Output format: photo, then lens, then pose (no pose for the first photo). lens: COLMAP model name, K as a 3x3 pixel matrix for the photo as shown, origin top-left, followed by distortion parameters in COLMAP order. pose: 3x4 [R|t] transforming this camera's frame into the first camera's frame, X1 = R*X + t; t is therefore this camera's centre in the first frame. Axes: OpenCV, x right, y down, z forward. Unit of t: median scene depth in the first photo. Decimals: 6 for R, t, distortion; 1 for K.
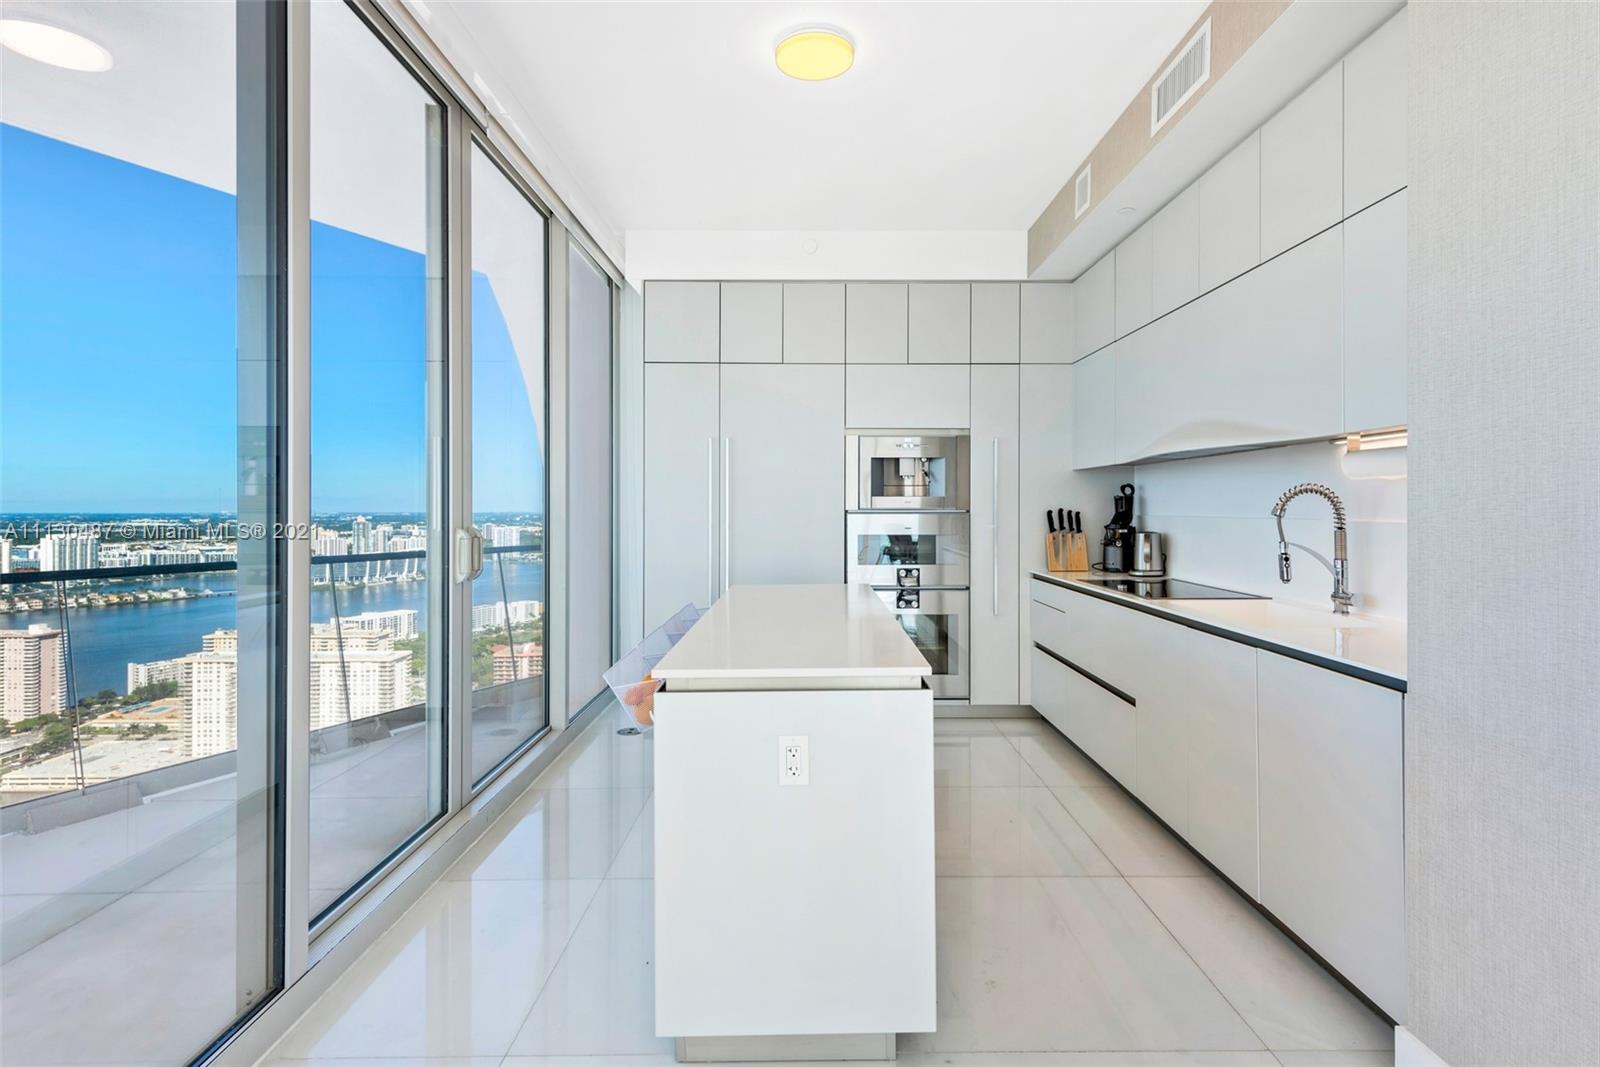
lens RADIAL K [[811.4, 0, 804.3], [0, 811.4, 511.9], [0, 0, 1]] dist [0.000252, -0.000596]
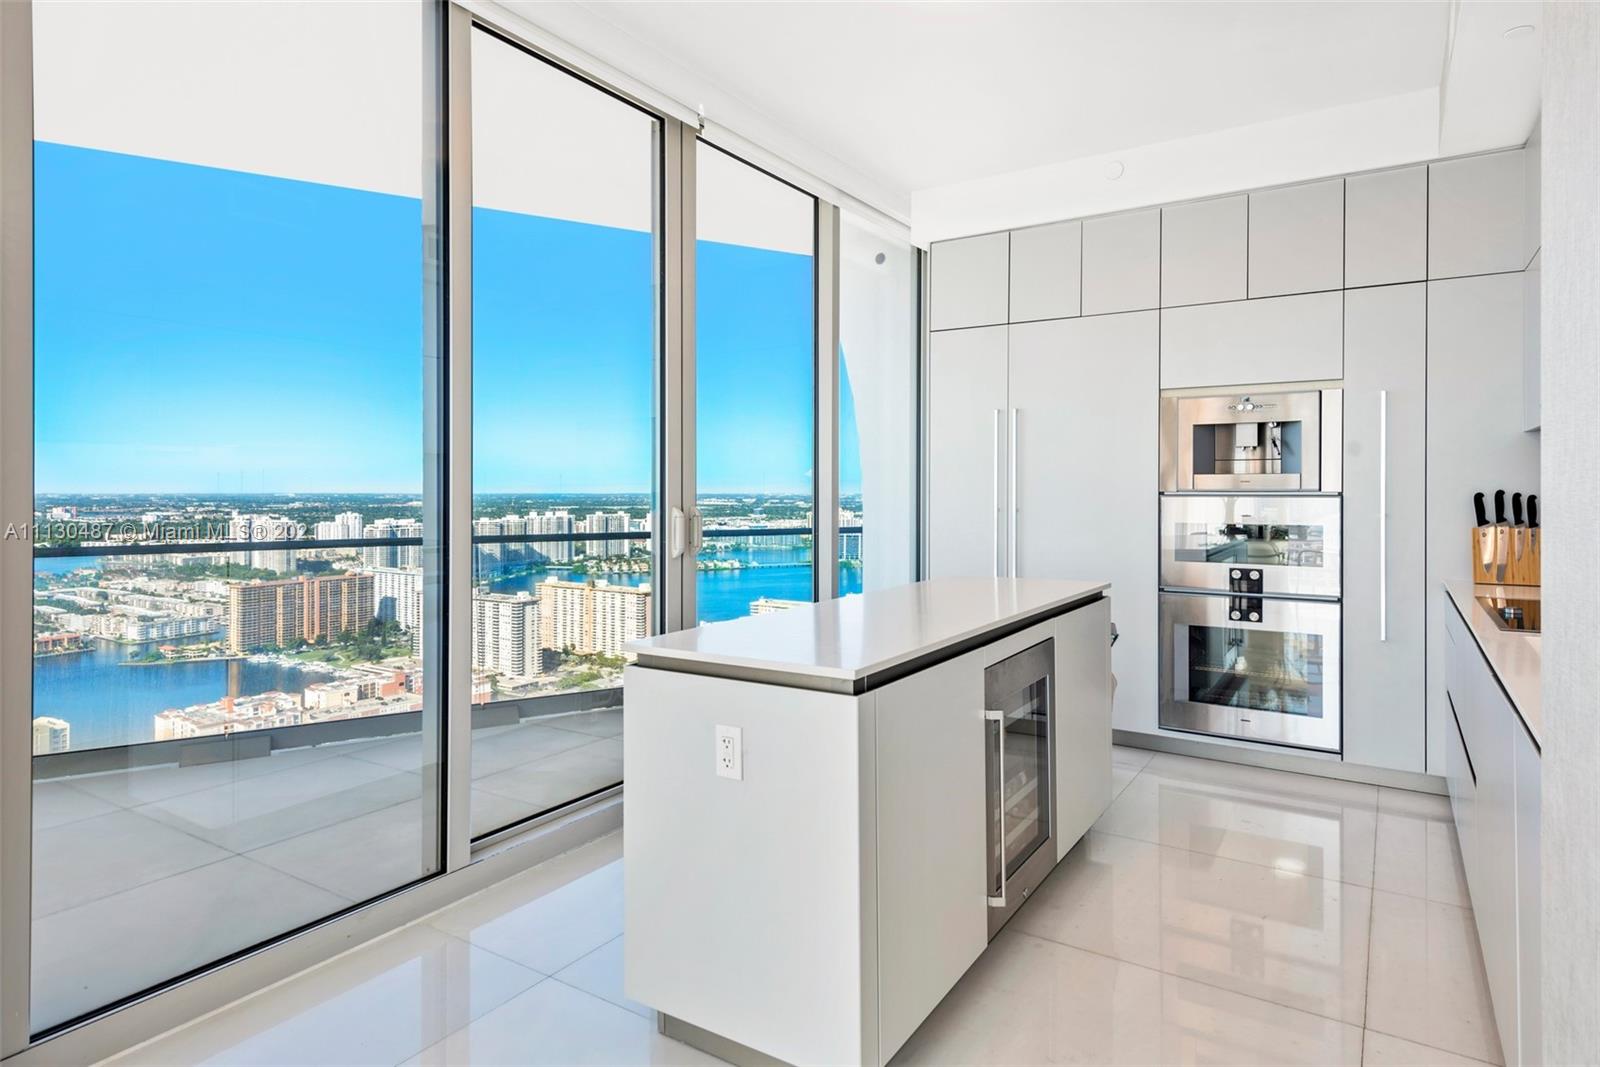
lens RADIAL K [[894.0, 0, 800.4], [0, 894.0, 492.8], [0, 0, 1]] dist [0.021839, -0.000230]
pose [[0.827630, 0.003028, -0.561266, 0.254300], [-0.003877, 0.999992, -0.000321, 0.000385], [0.561261, 0.002442, 0.827635, 0.067961]]
